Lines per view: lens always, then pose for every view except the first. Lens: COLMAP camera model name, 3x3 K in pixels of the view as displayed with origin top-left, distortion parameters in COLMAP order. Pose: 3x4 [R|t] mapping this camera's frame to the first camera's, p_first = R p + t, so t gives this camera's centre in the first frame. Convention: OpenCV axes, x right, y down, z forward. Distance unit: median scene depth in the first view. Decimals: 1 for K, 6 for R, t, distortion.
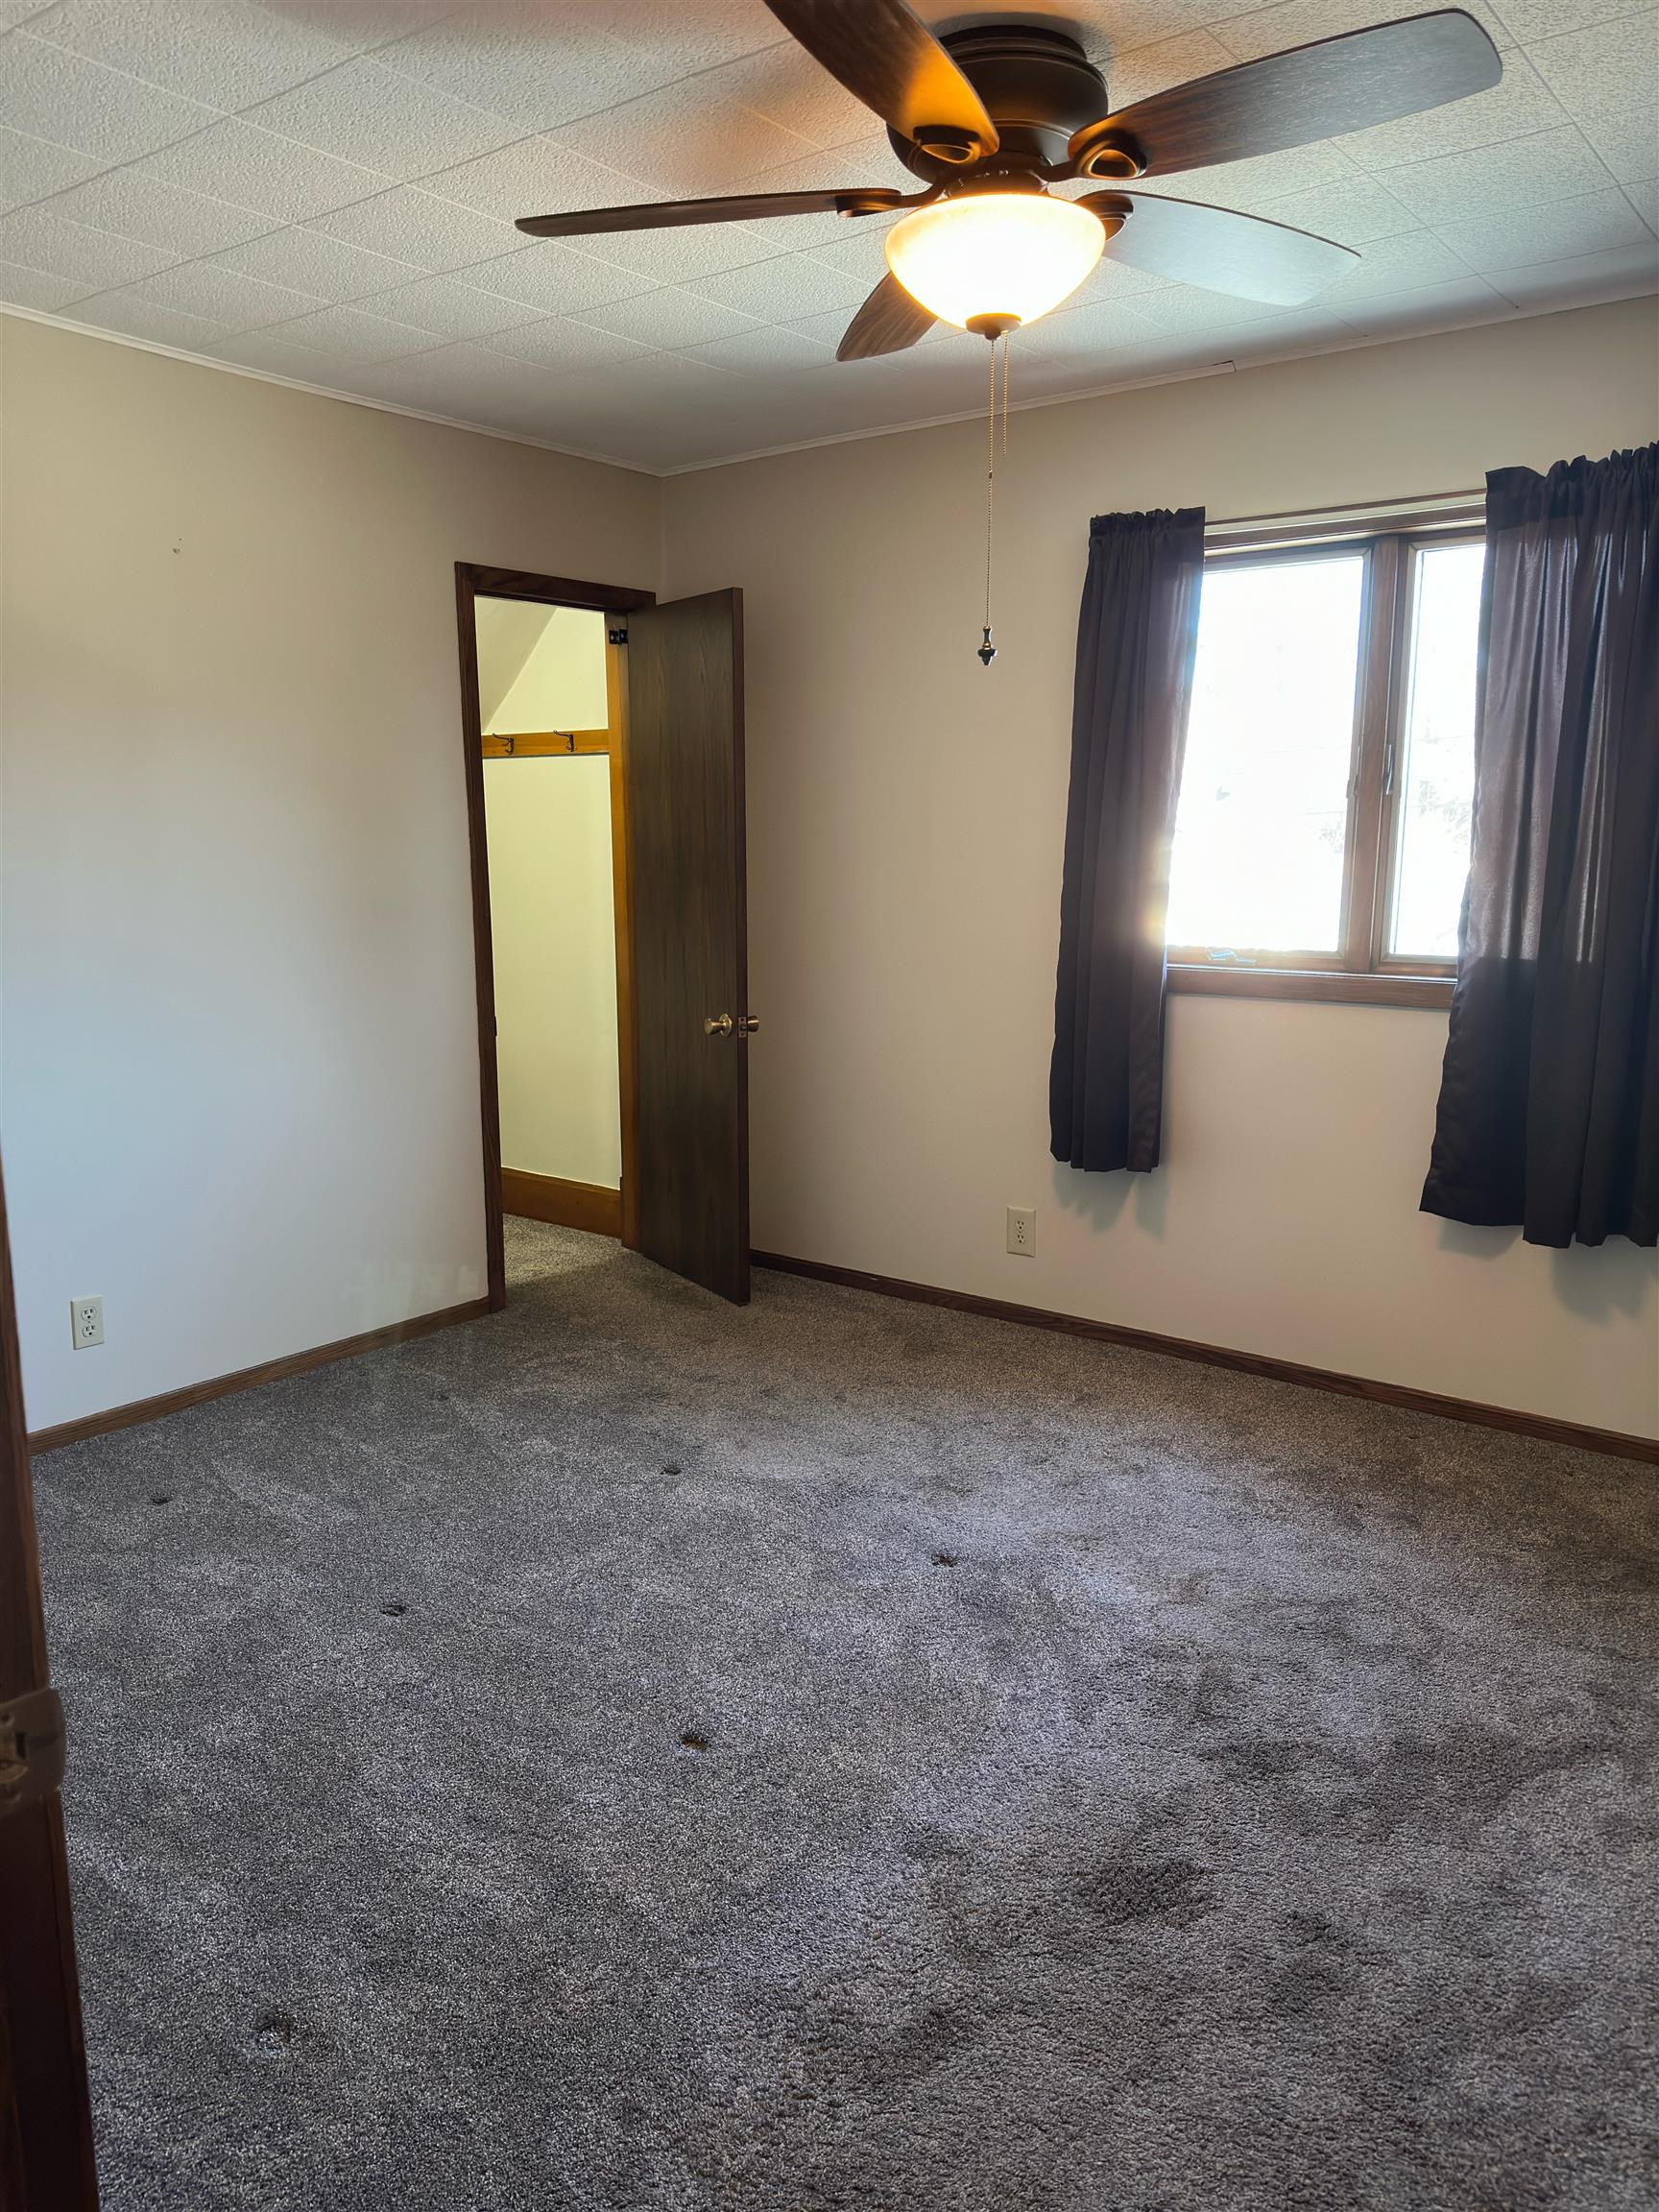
lens RADIAL K [[1553.8, 0, 896.7], [0, 1553.8, 1108.8], [0, 0, 1]] dist [0.058337, -0.066323]
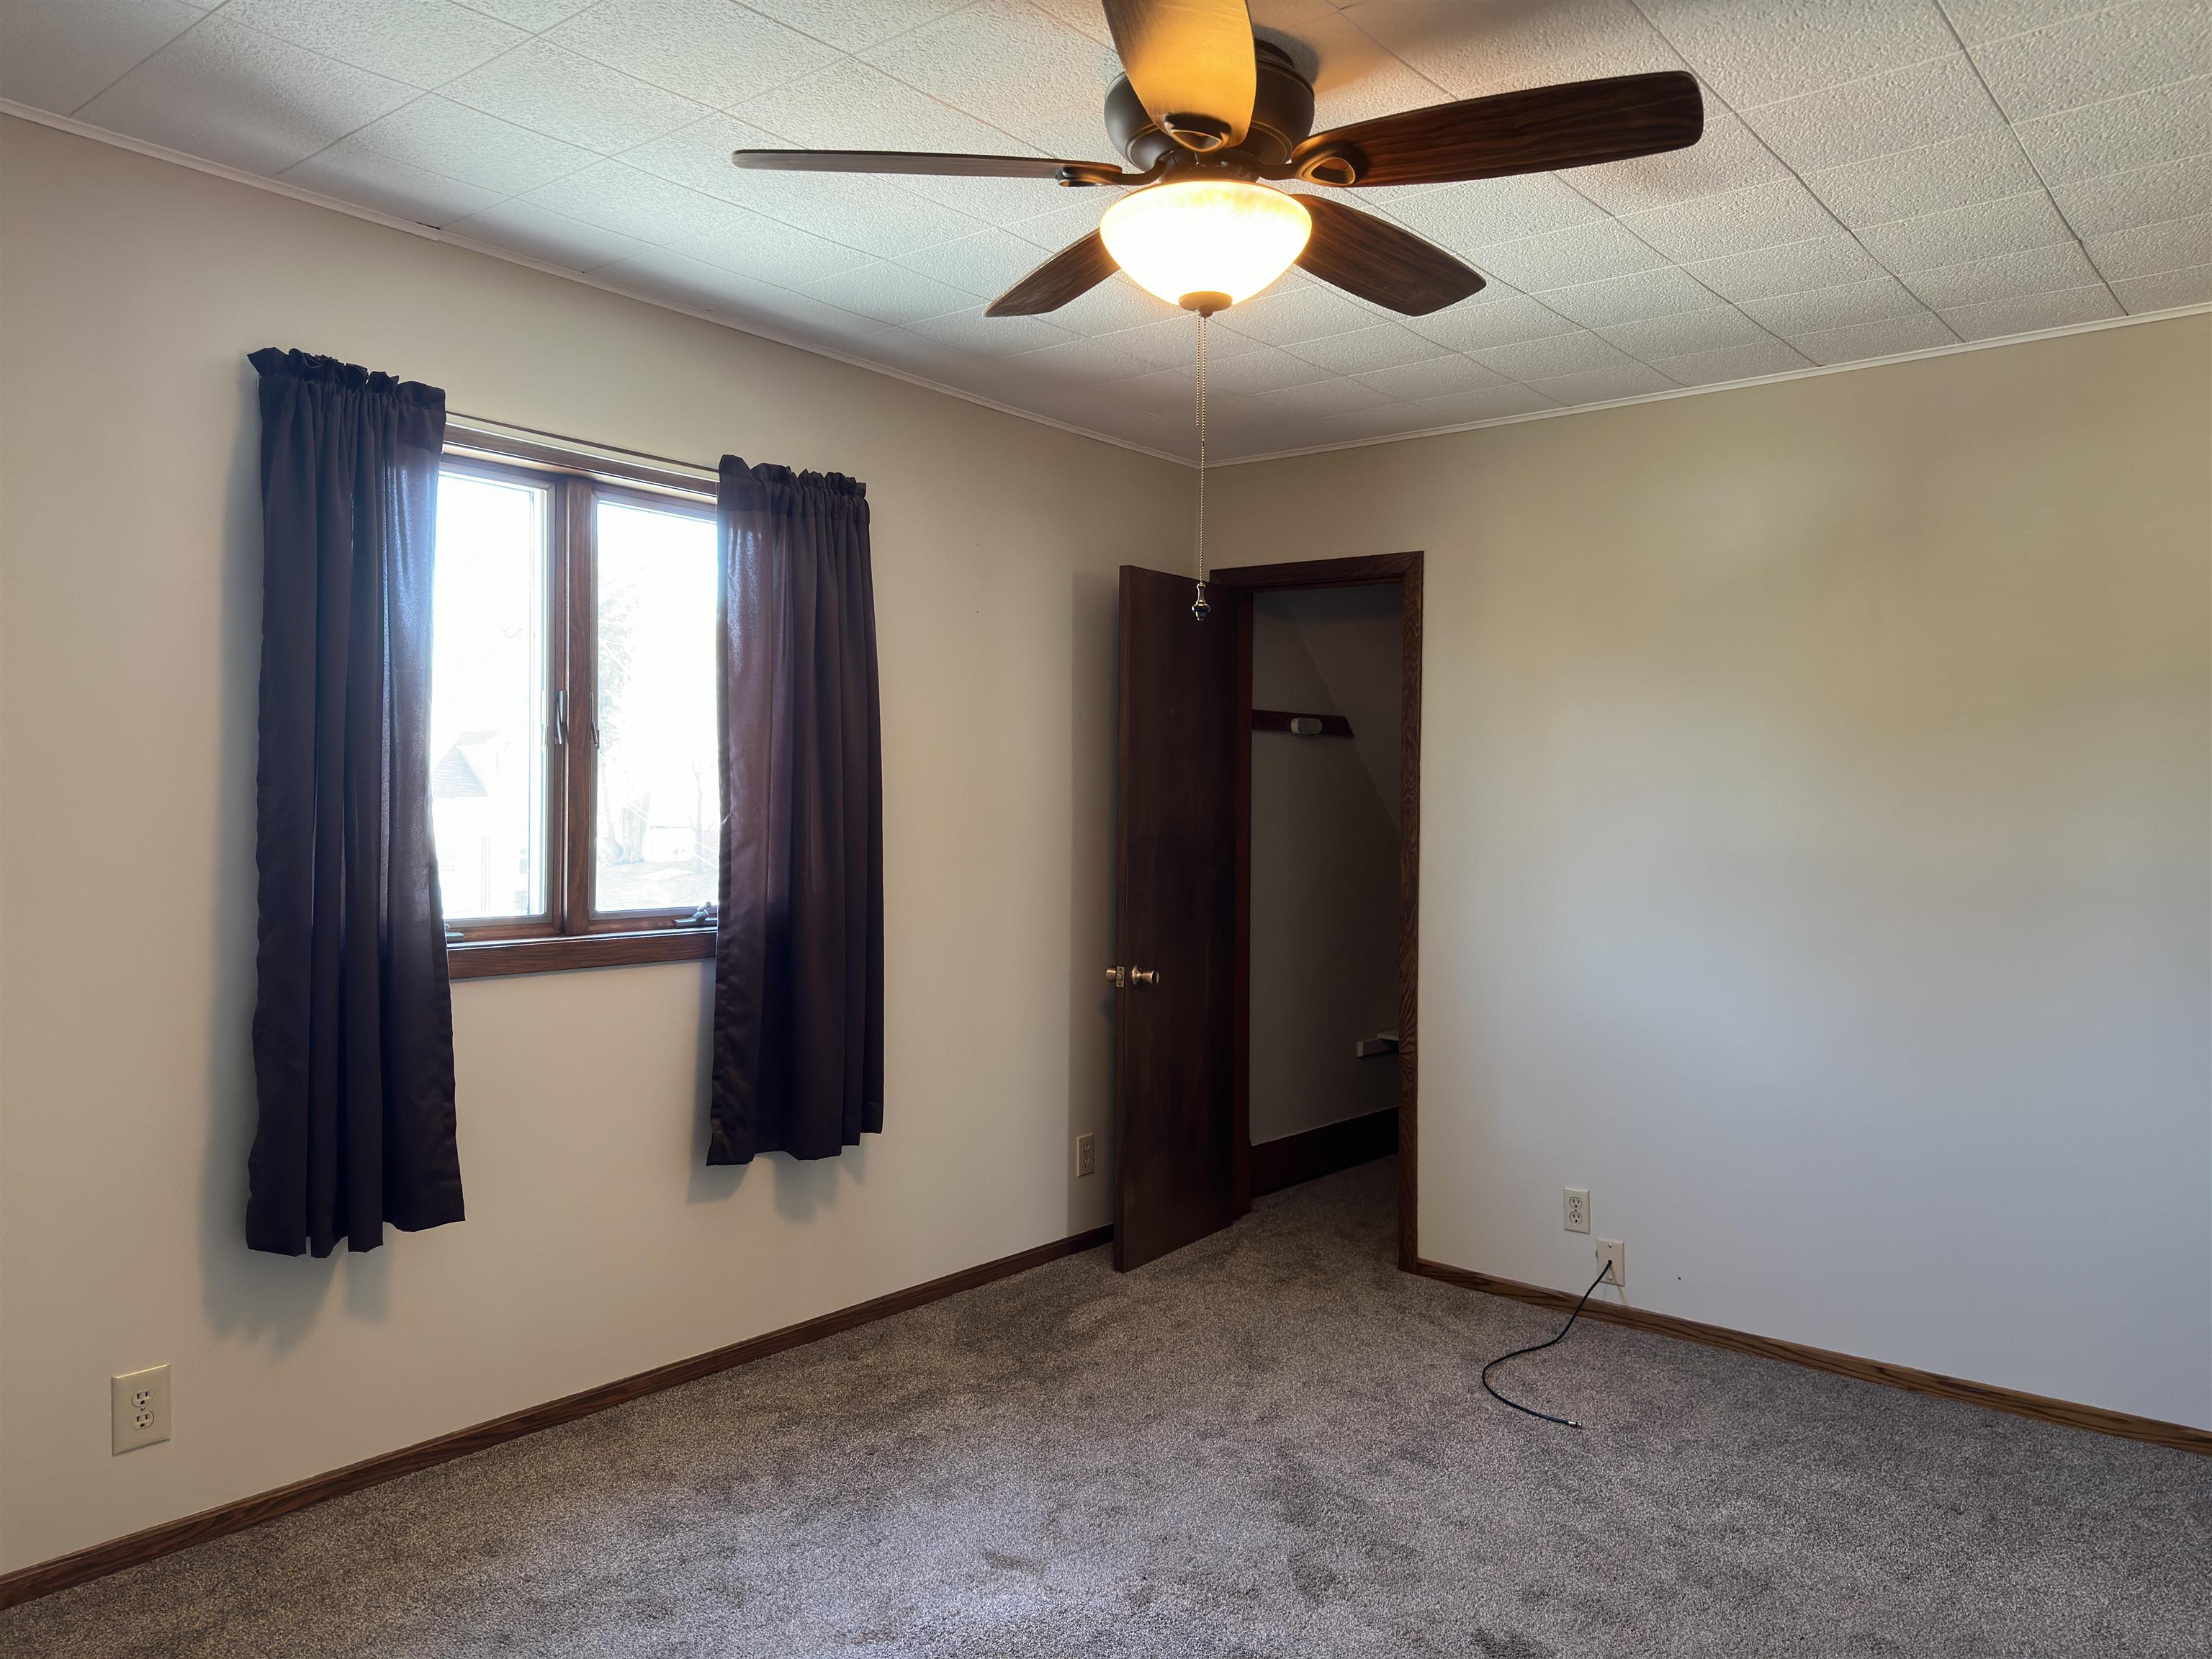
lens RADIAL K [[1553.8, 0, 1103.5], [0, 1553.8, 829.4], [0, 0, 1]] dist [0.058337, -0.066323]
pose [[0.073151, -0.027054, 0.996954, -0.617137], [0.155848, 0.987661, 0.015367, -0.119922], [-0.985069, 0.154249, 0.076465, 0.649026]]
